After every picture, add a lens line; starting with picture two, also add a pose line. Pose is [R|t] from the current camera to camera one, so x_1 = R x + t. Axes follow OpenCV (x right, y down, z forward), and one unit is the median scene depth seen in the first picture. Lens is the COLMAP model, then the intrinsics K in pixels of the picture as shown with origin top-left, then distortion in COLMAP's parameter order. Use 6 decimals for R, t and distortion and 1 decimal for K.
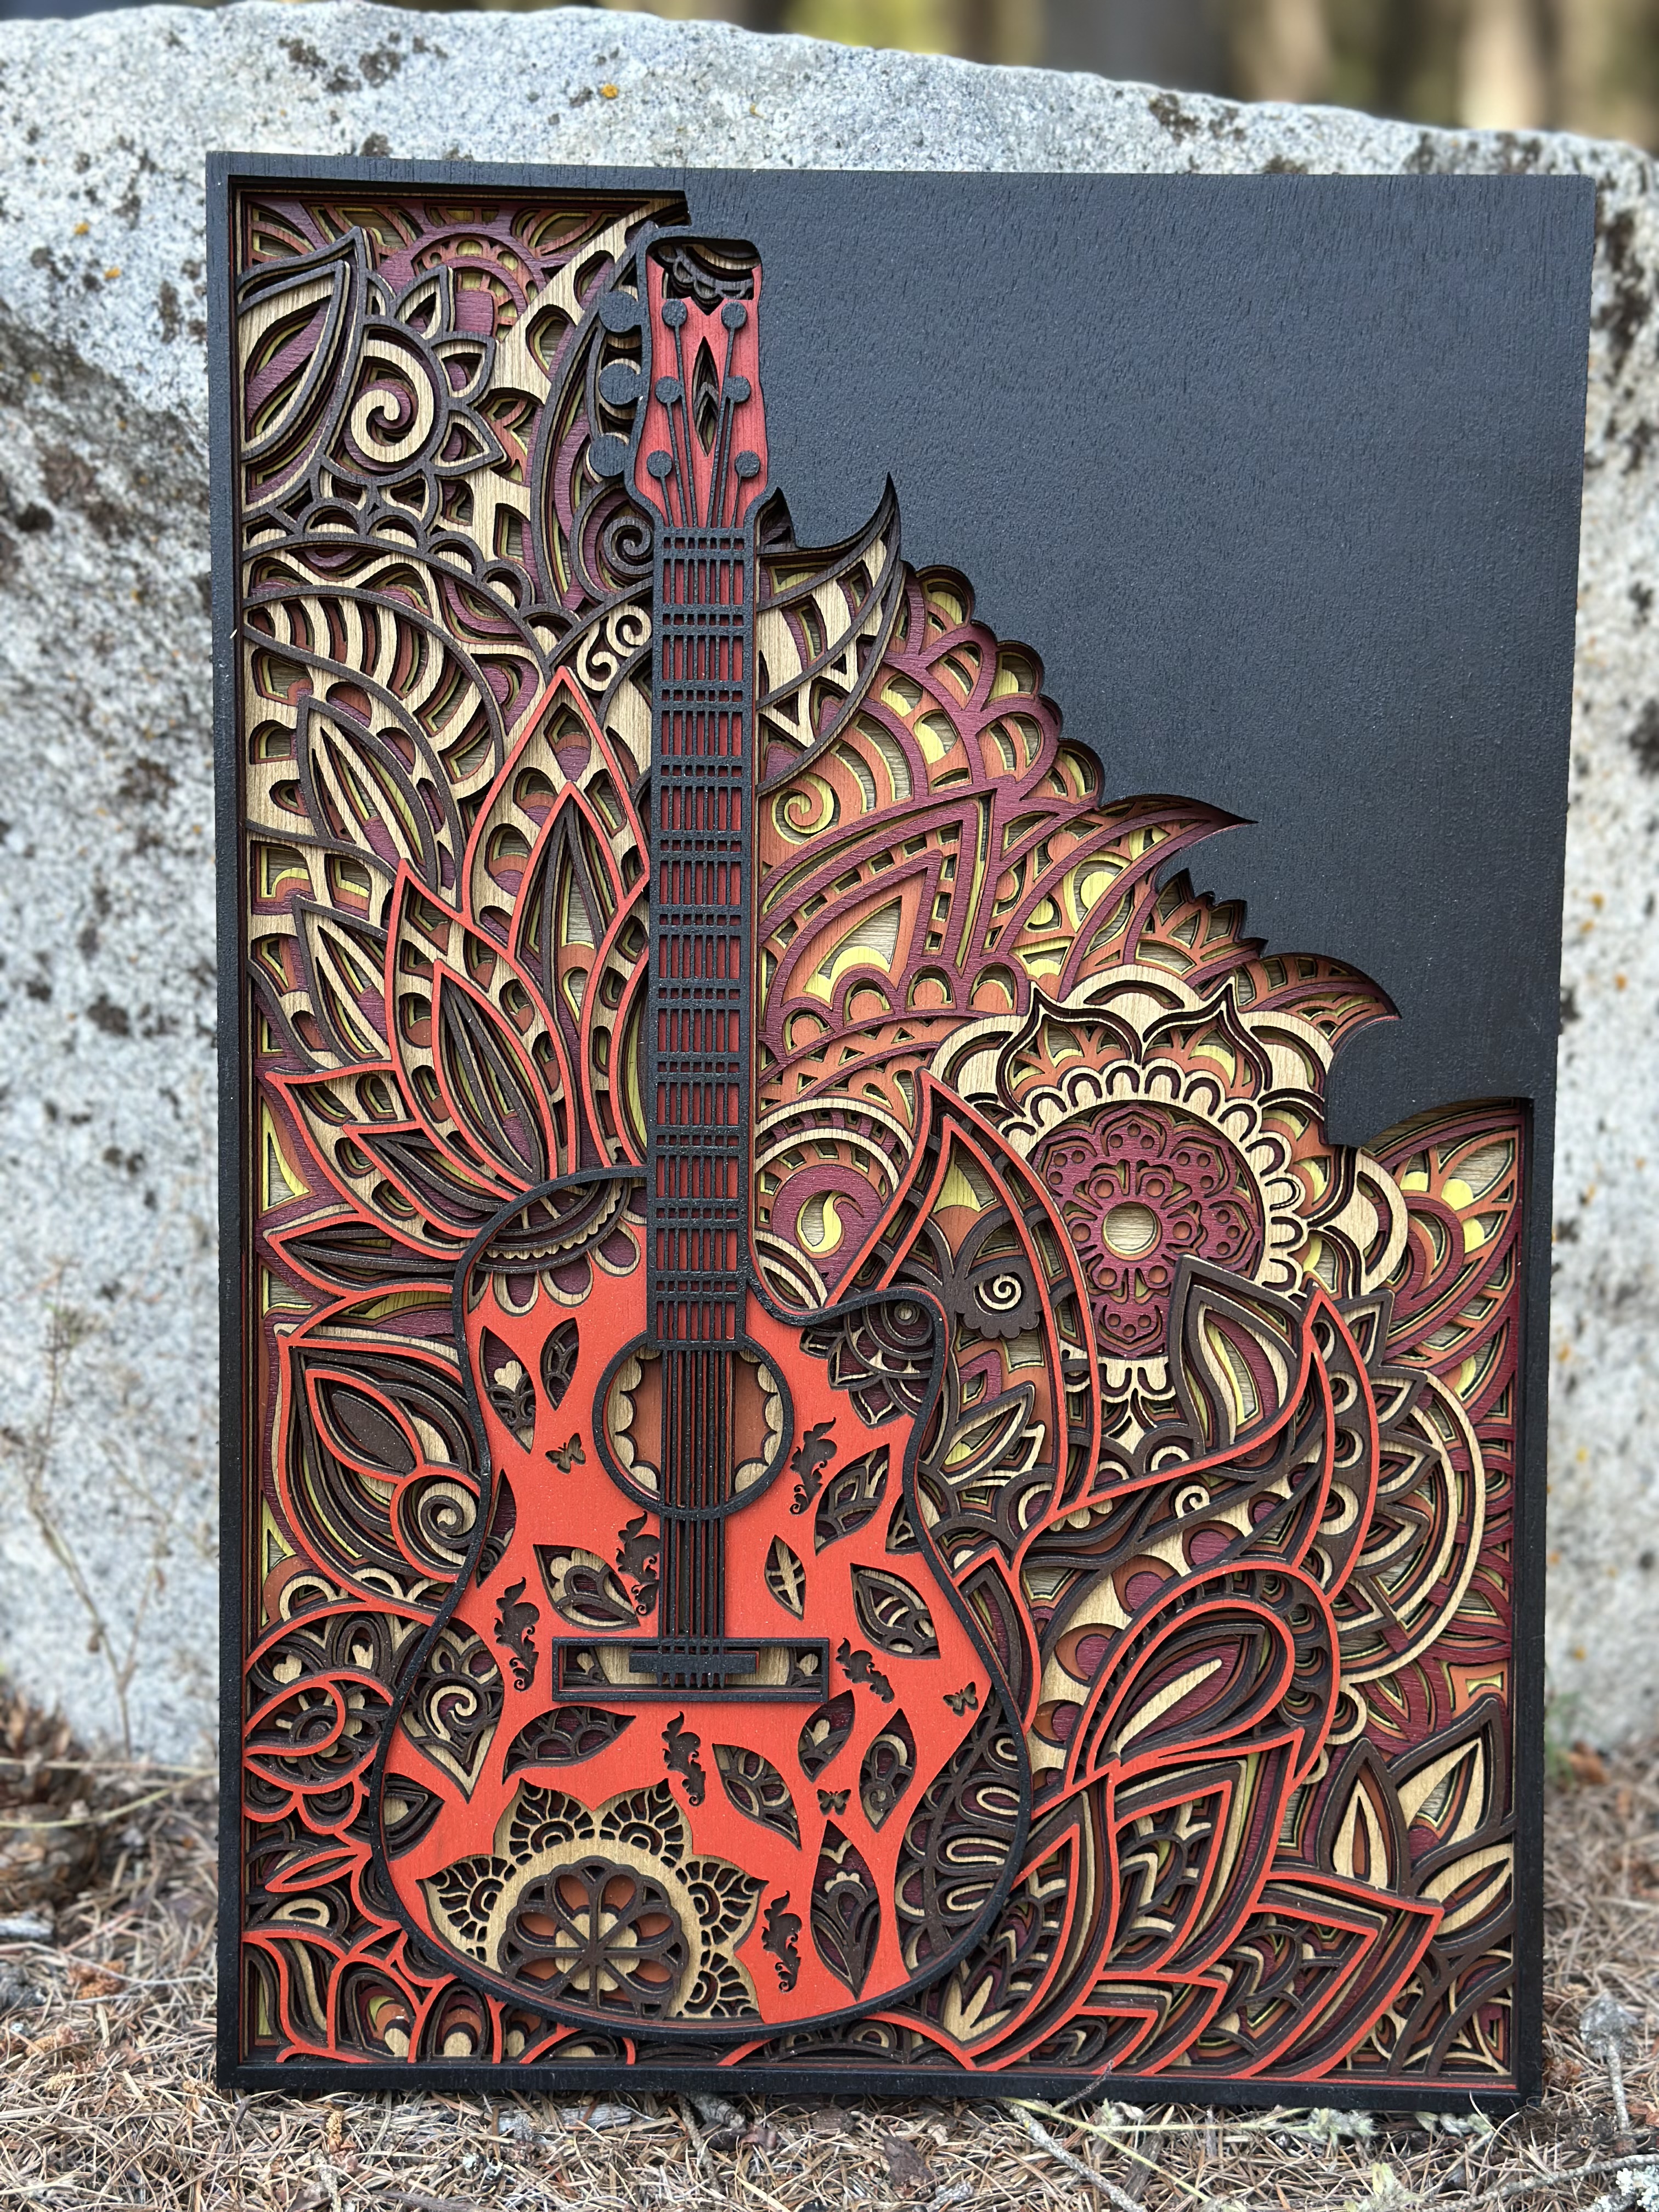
lens RADIAL K [[3112.7, 0, 830.8], [0, 3112.7, 1119.0], [0, 0, 1]] dist [0.250418, -0.626377]
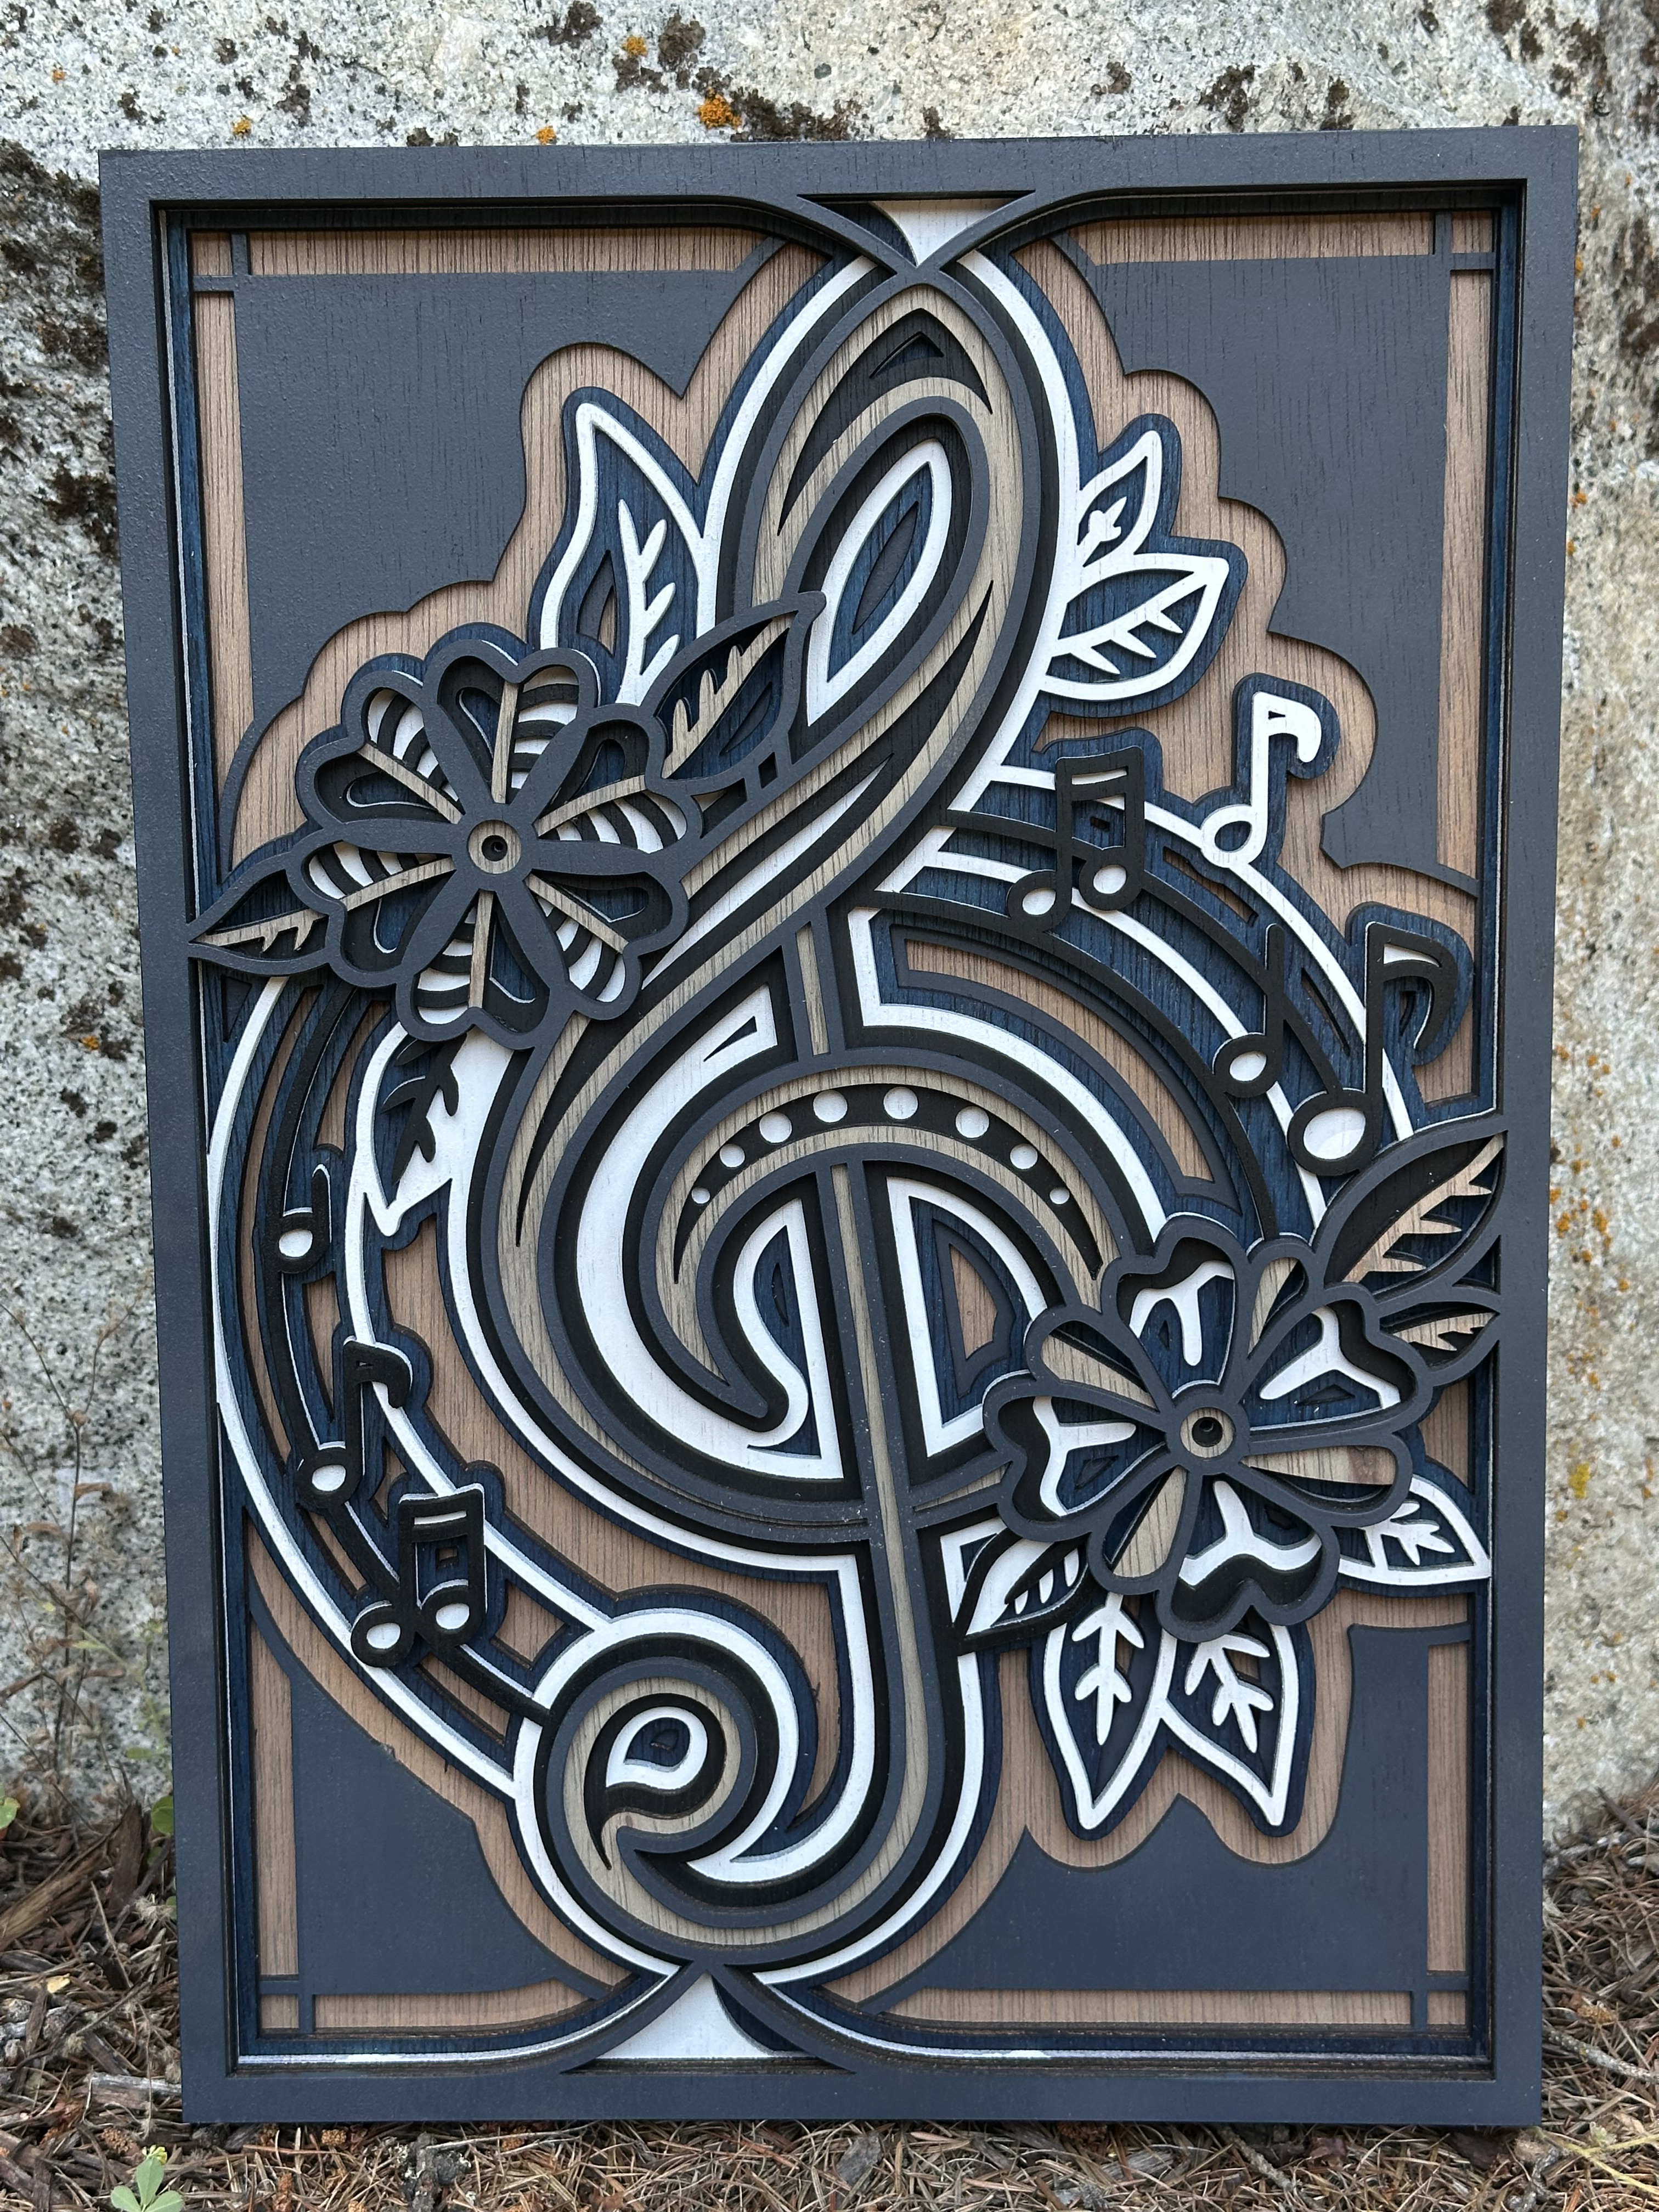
lens RADIAL K [[3126.5, 0, 858.8], [0, 3126.5, 1100.8], [0, 0, 1]] dist [0.250129, -0.647998]
pose [[0.957592, -0.123120, 0.260499, -0.326711], [0.119936, 0.992383, 0.028144, -0.023257], [-0.261979, 0.004292, 0.965064, 0.124216]]
